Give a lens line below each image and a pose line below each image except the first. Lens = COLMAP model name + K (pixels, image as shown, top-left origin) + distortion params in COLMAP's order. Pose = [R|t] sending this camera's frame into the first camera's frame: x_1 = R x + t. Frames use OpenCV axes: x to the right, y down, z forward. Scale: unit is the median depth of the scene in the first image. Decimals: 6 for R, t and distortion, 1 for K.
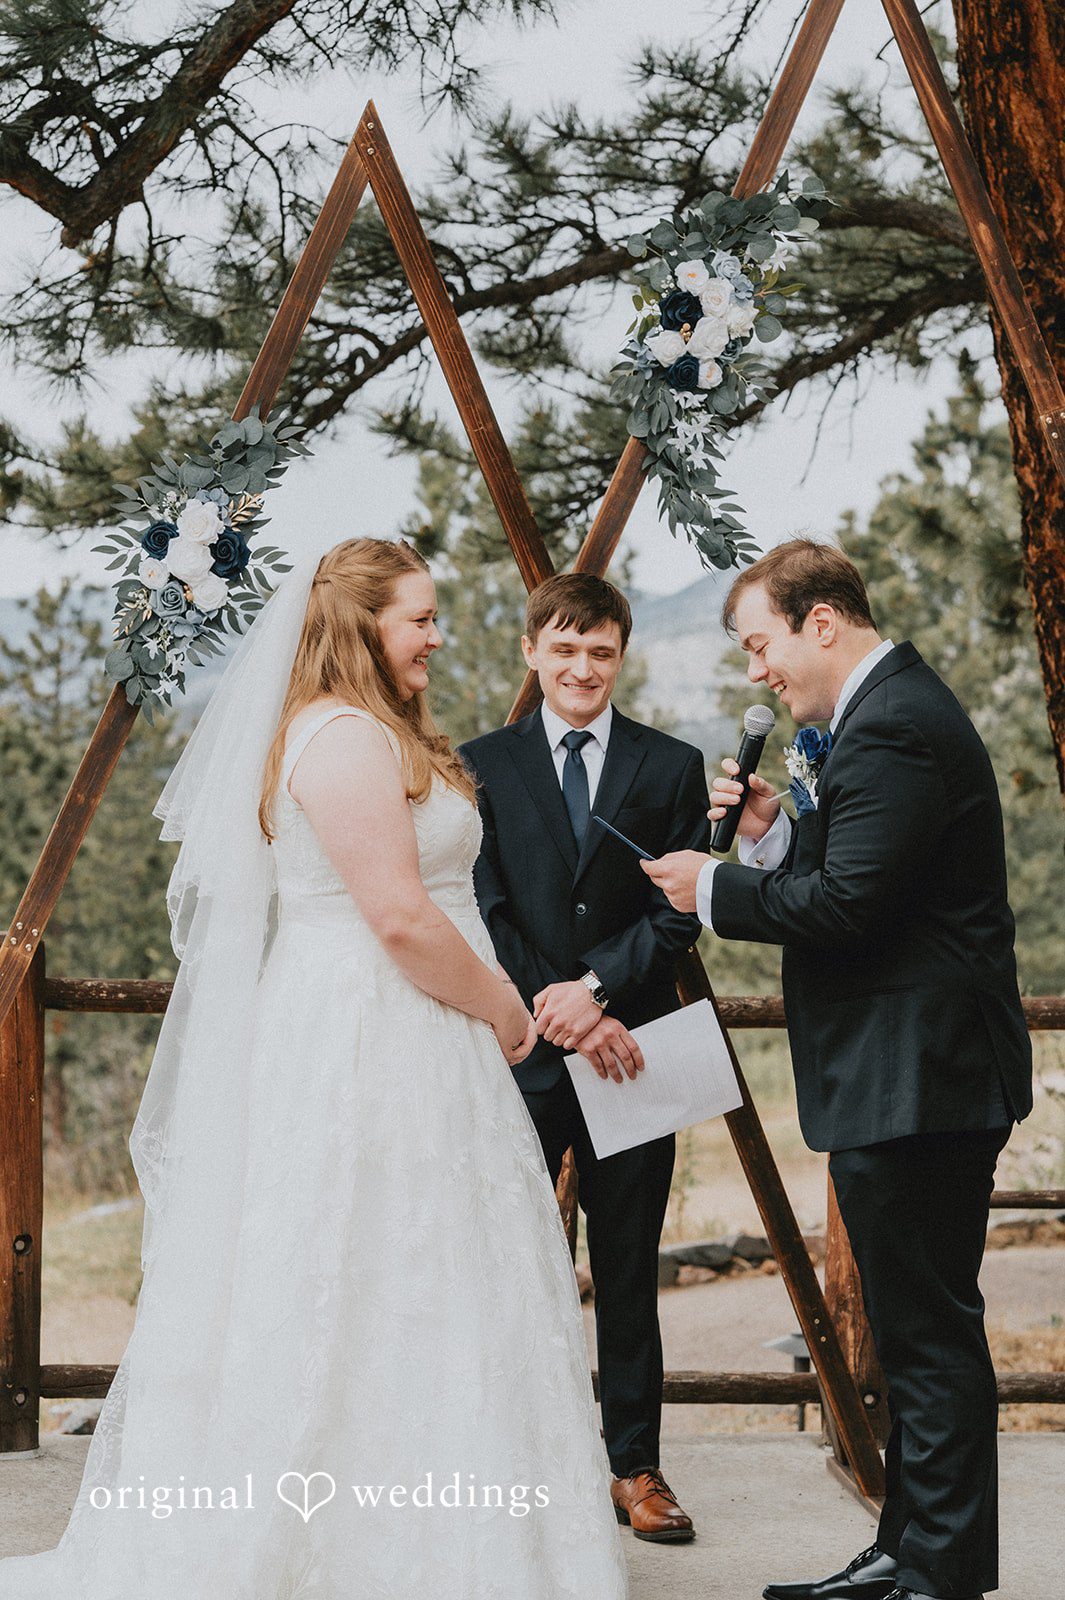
lens RADIAL K [[4285.7, 0, 532.5], [0, 4285.7, 800.0], [0, 0, 1]] dist [-0.069484, -0.320022]
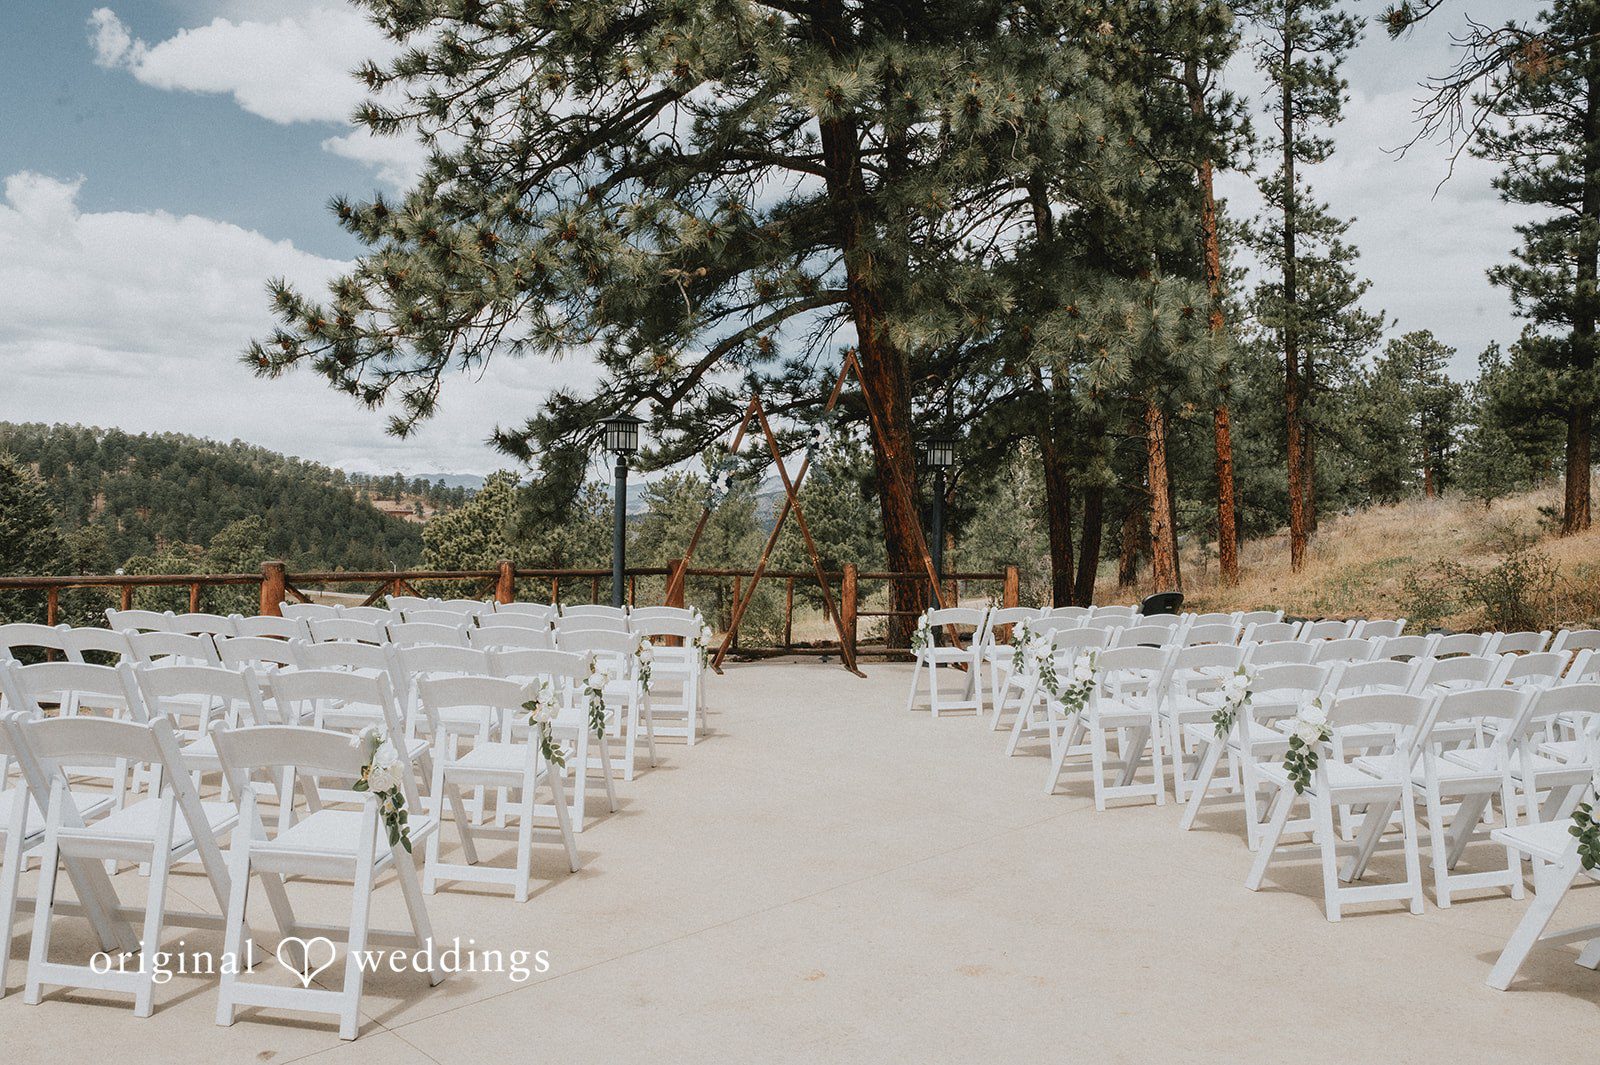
lens RADIAL K [[1658.4, 0, 800.0], [0, 1658.4, 532.5], [0, 0, 1]] dist [0.024786, 0.005191]
pose [[0.994853, 0.000326, 0.101324, -0.126985], [0.001355, 0.999862, -0.016527, 0.023467], [-0.101316, 0.016579, 0.994716, -0.650611]]
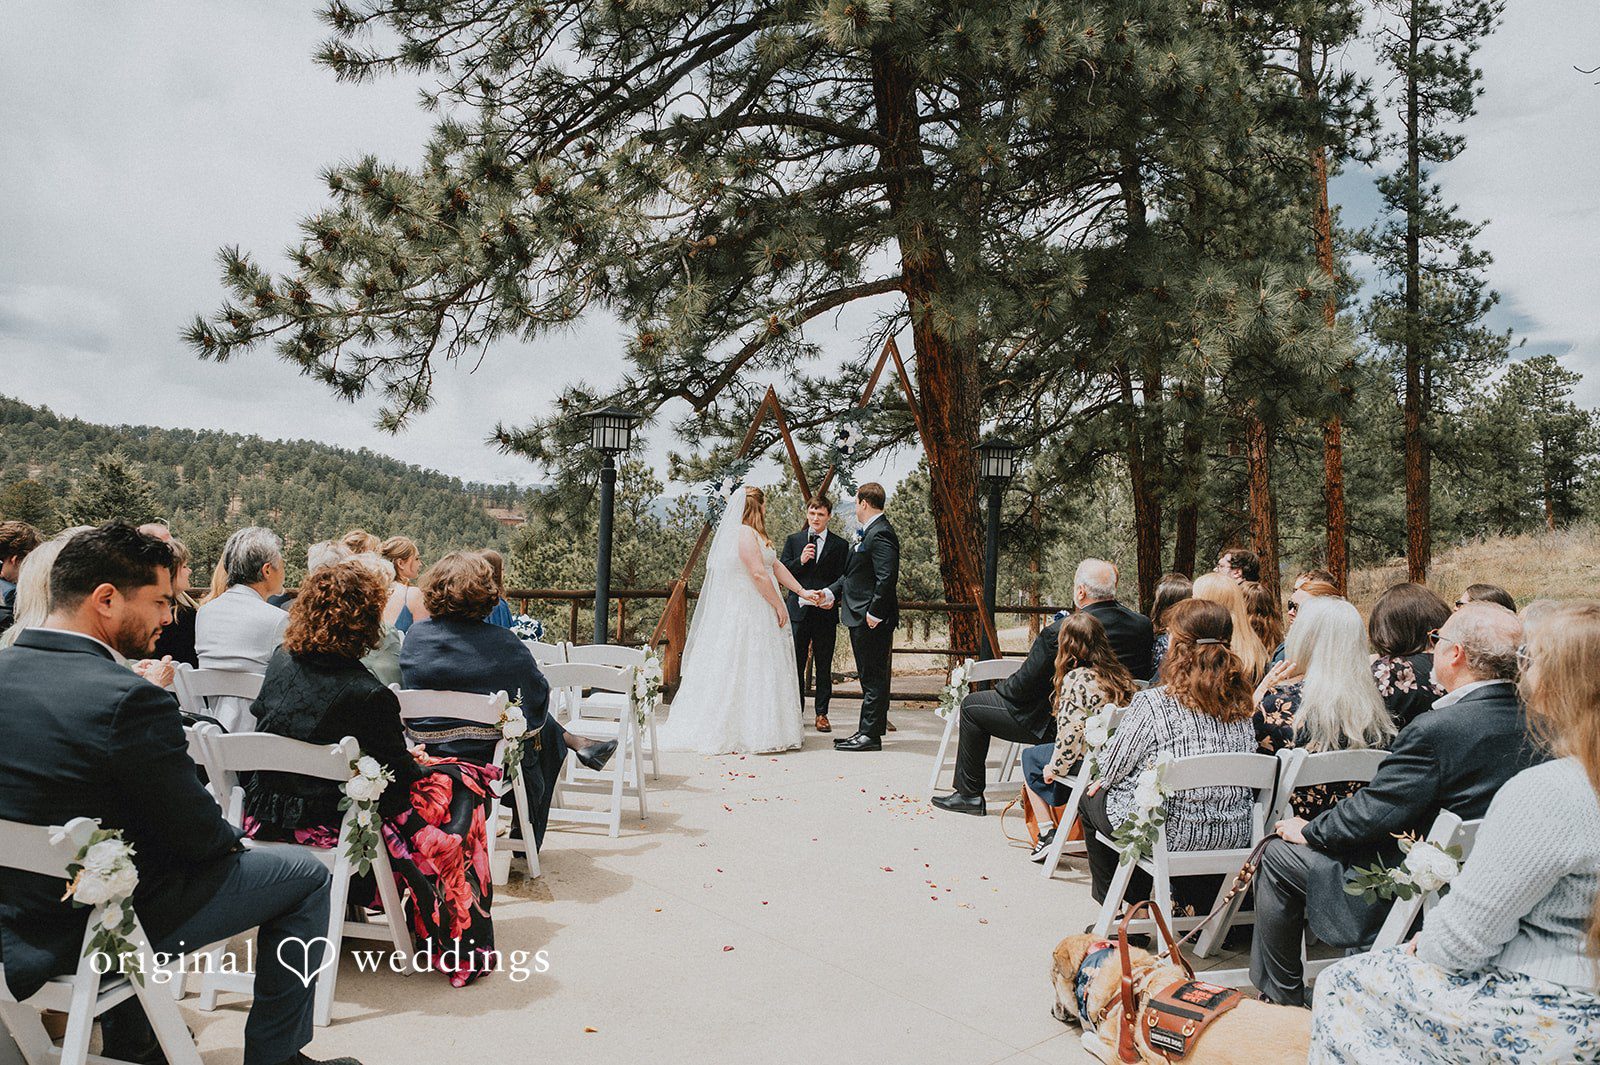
lens RADIAL K [[1332.3, 0, 800.0], [0, 1332.3, 532.5], [0, 0, 1]] dist [-0.010867, -0.000508]
pose [[0.999539, 0.026249, -0.015267, 0.009610], [-0.026613, 0.999355, -0.024126, 0.010007], [0.014624, 0.024521, 0.999592, -0.216338]]
